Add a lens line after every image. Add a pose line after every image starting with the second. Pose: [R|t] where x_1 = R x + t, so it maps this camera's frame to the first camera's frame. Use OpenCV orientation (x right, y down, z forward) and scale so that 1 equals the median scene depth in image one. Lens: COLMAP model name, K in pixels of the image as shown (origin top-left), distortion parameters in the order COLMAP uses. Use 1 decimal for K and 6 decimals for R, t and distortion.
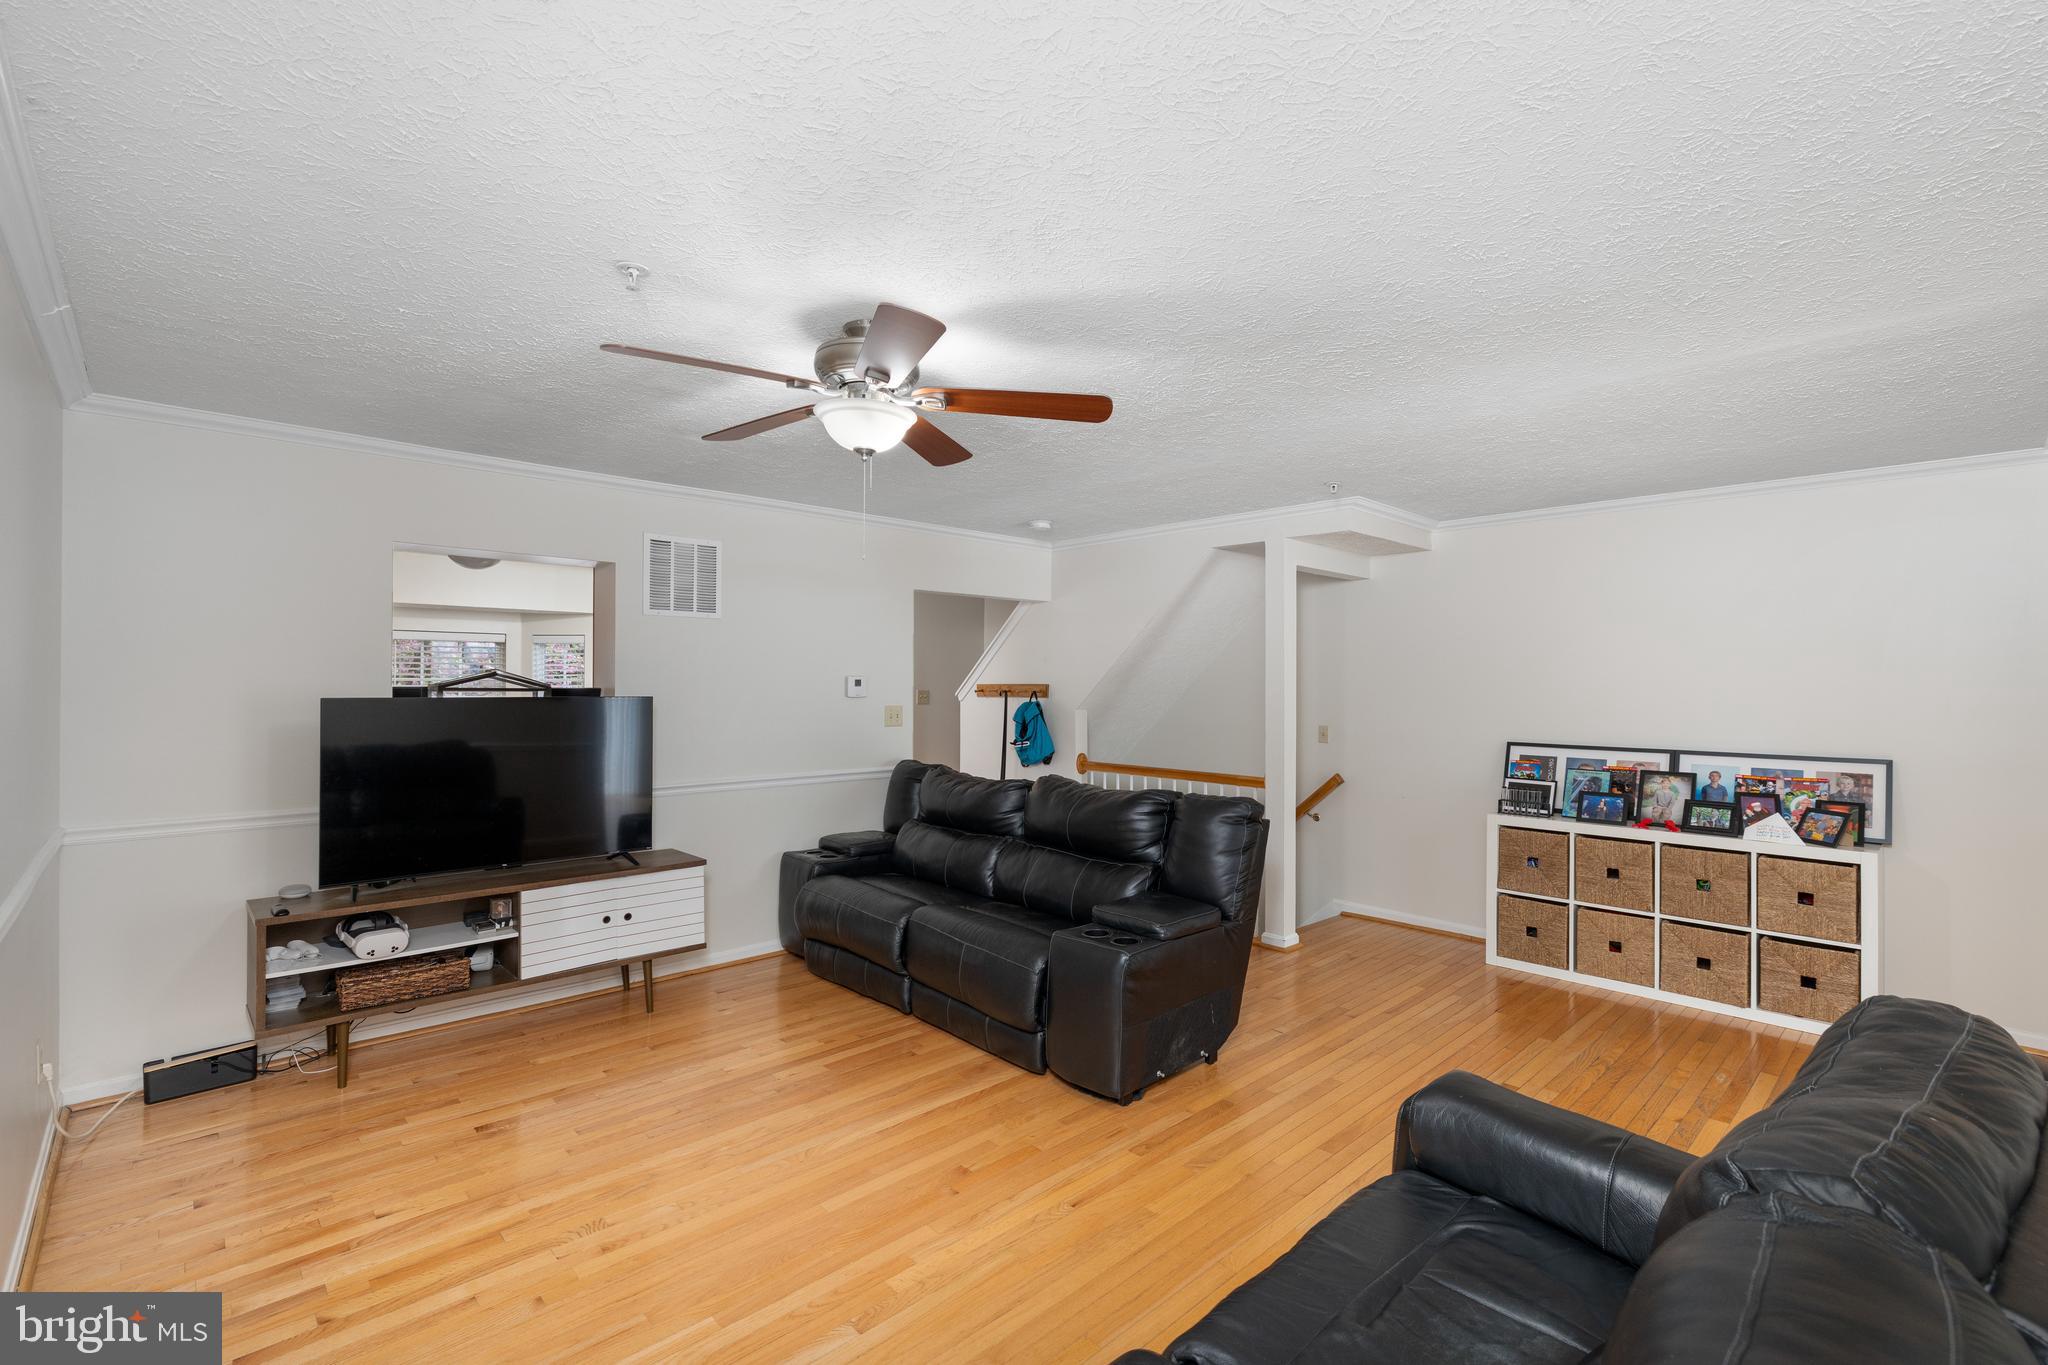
lens RADIAL K [[907.4, 0, 1005.0], [0, 907.4, 683.8], [0, 0, 1]] dist [-0.001052, 0.000187]
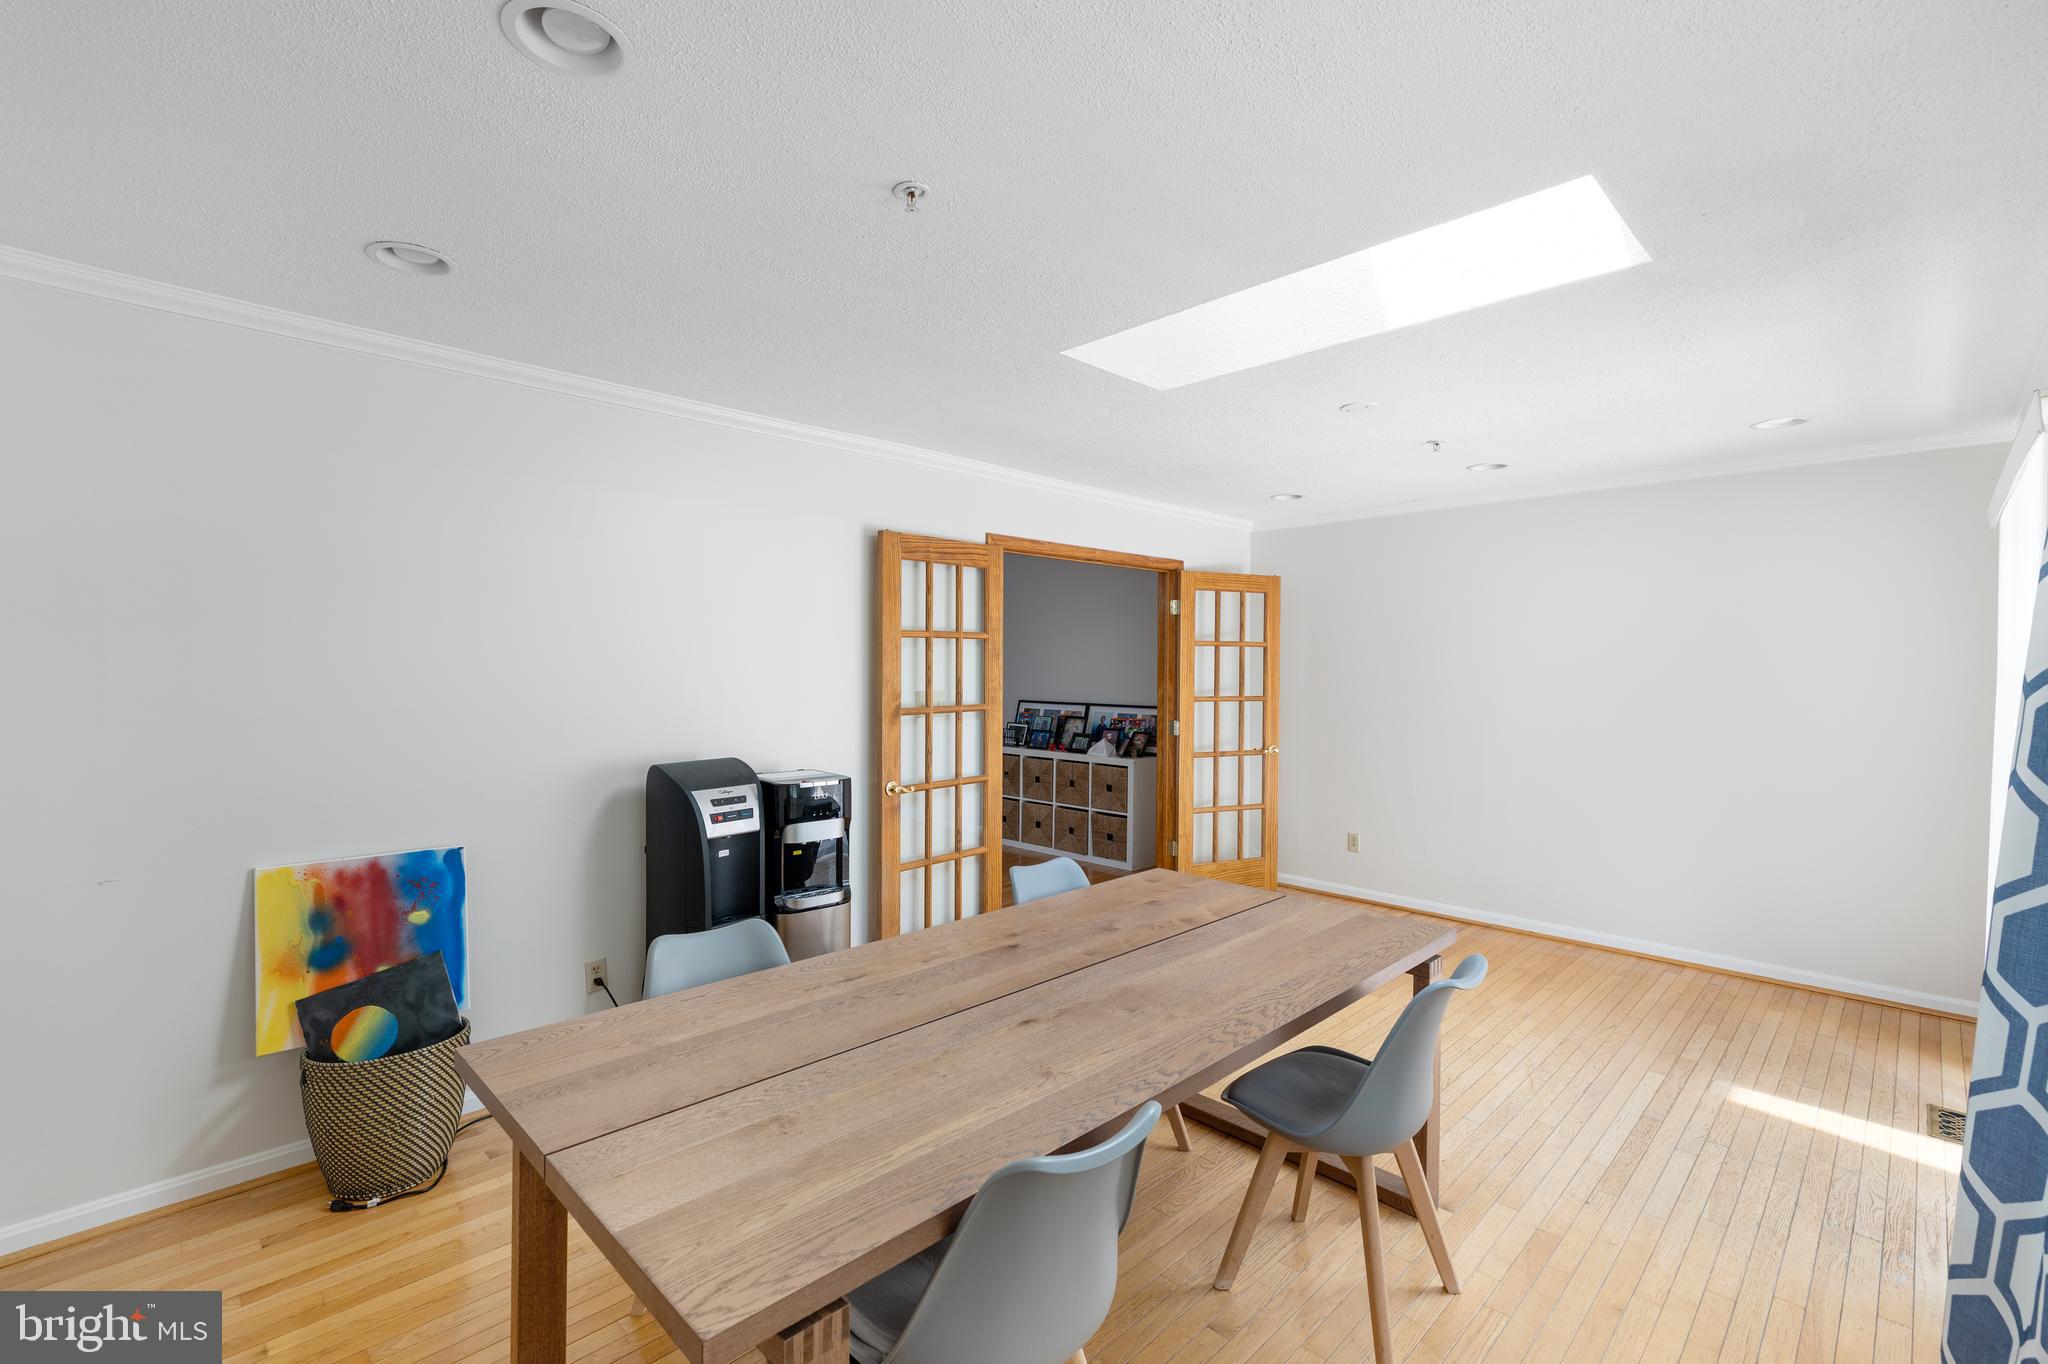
lens RADIAL K [[907.4, 0, 1024.9], [0, 907.4, 675.1], [0, 0, 1]] dist [-0.001052, 0.000187]
pose [[0.998919, -0.002326, 0.046417, 0.599950], [0.001720, 0.999913, 0.013078, 0.002986], [-0.046444, -0.012984, 0.998837, -0.634400]]
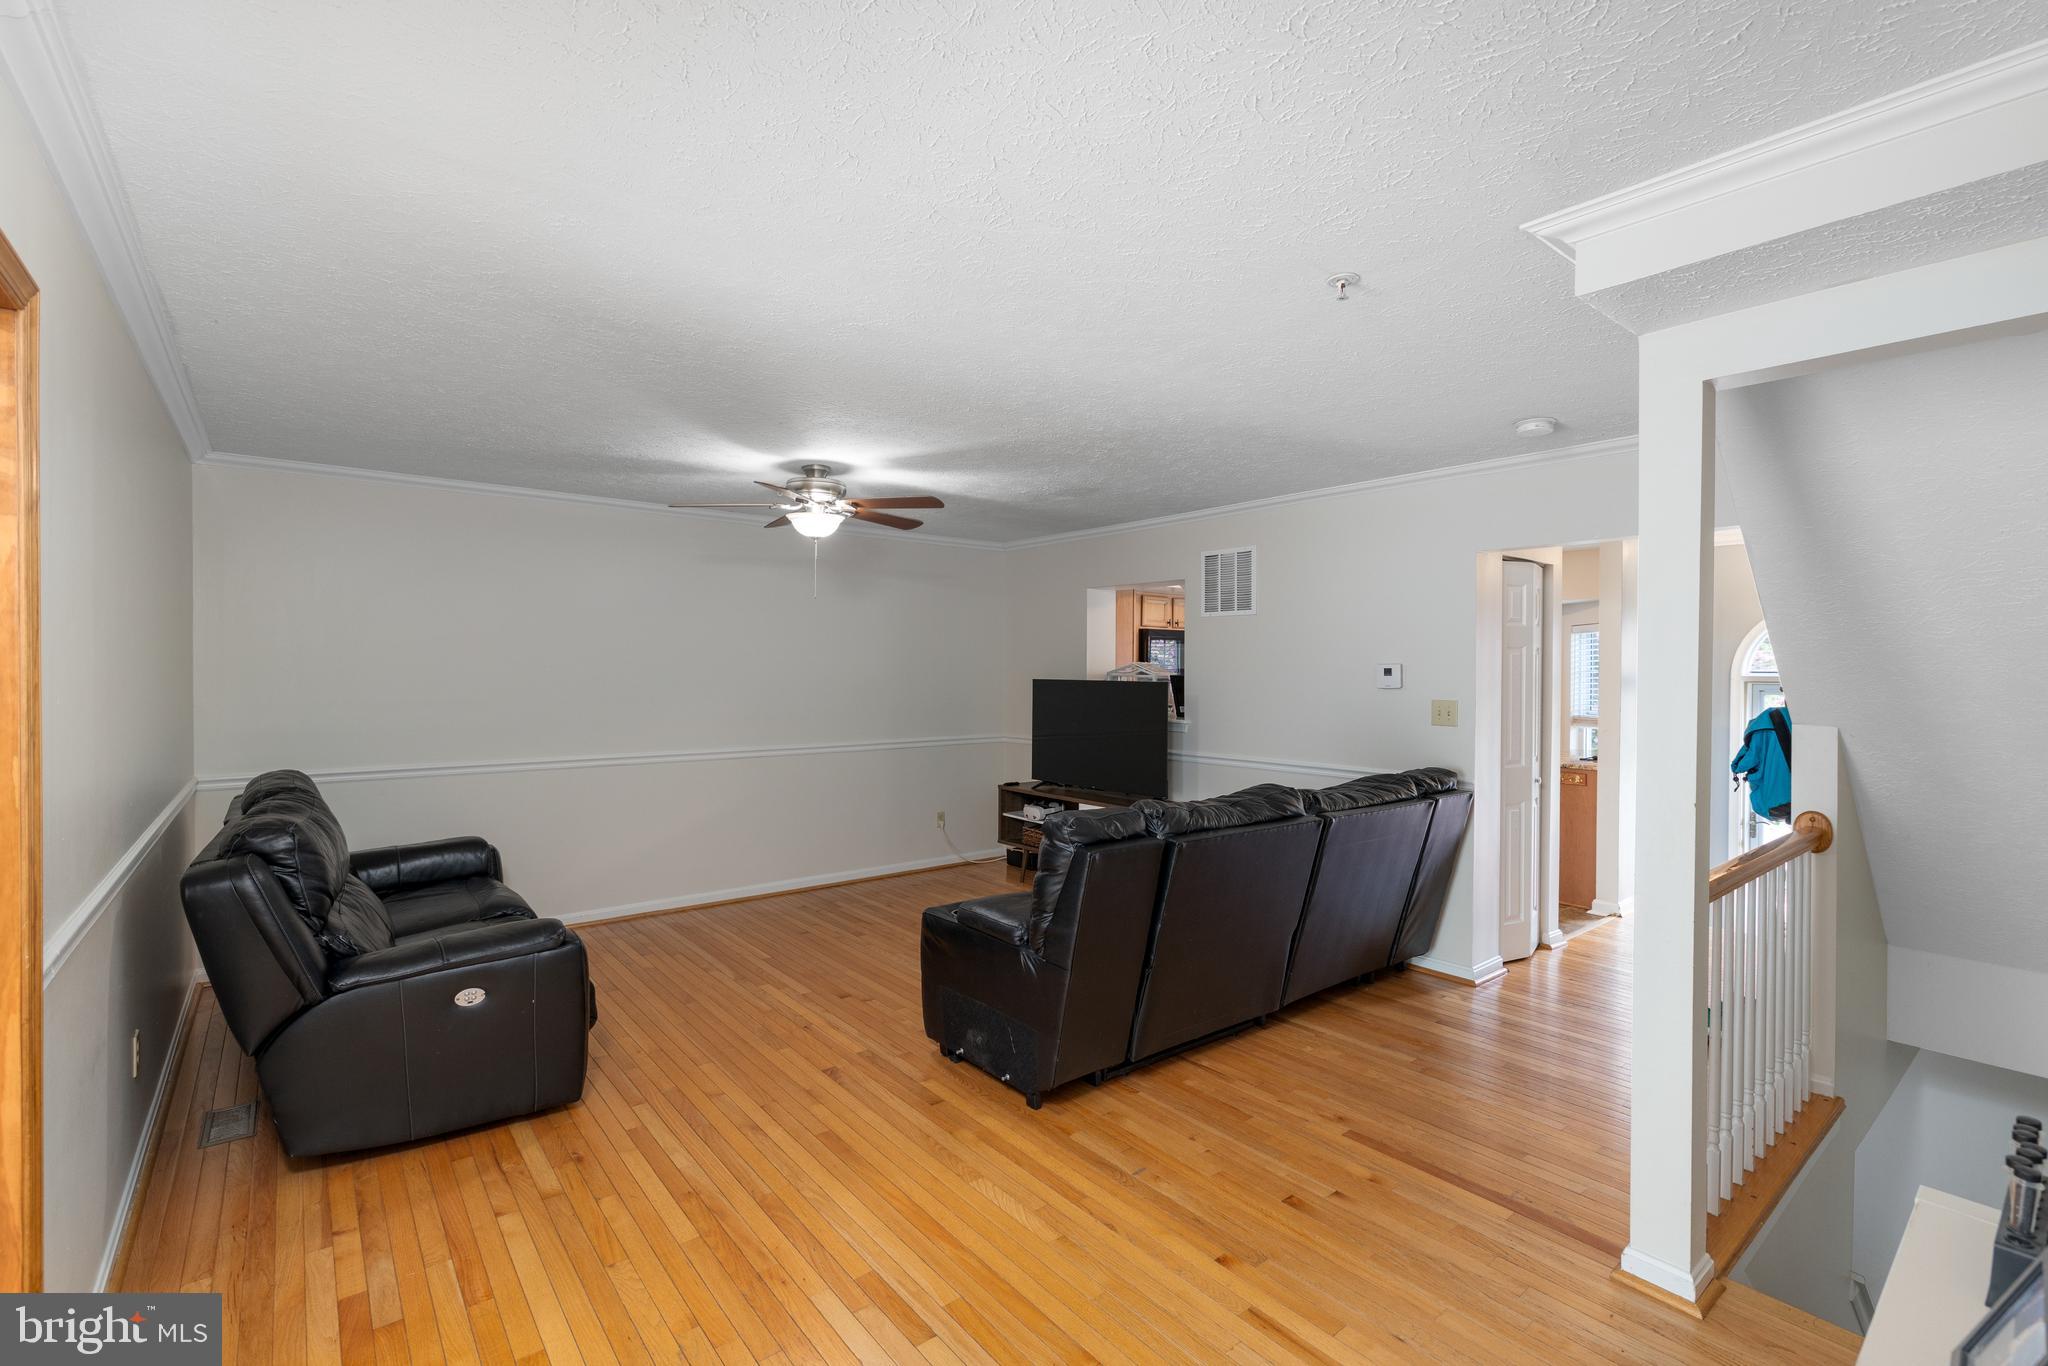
lens RADIAL K [[907.4, 0, 1021.1], [0, 907.4, 682.6], [0, 0, 1]] dist [-0.001052, 0.000187]
pose [[-0.068373, 0.011280, -0.997596, 0.917752], [-0.003655, 0.999927, 0.011557, 0.000744], [0.997653, 0.004436, -0.068326, 0.879873]]
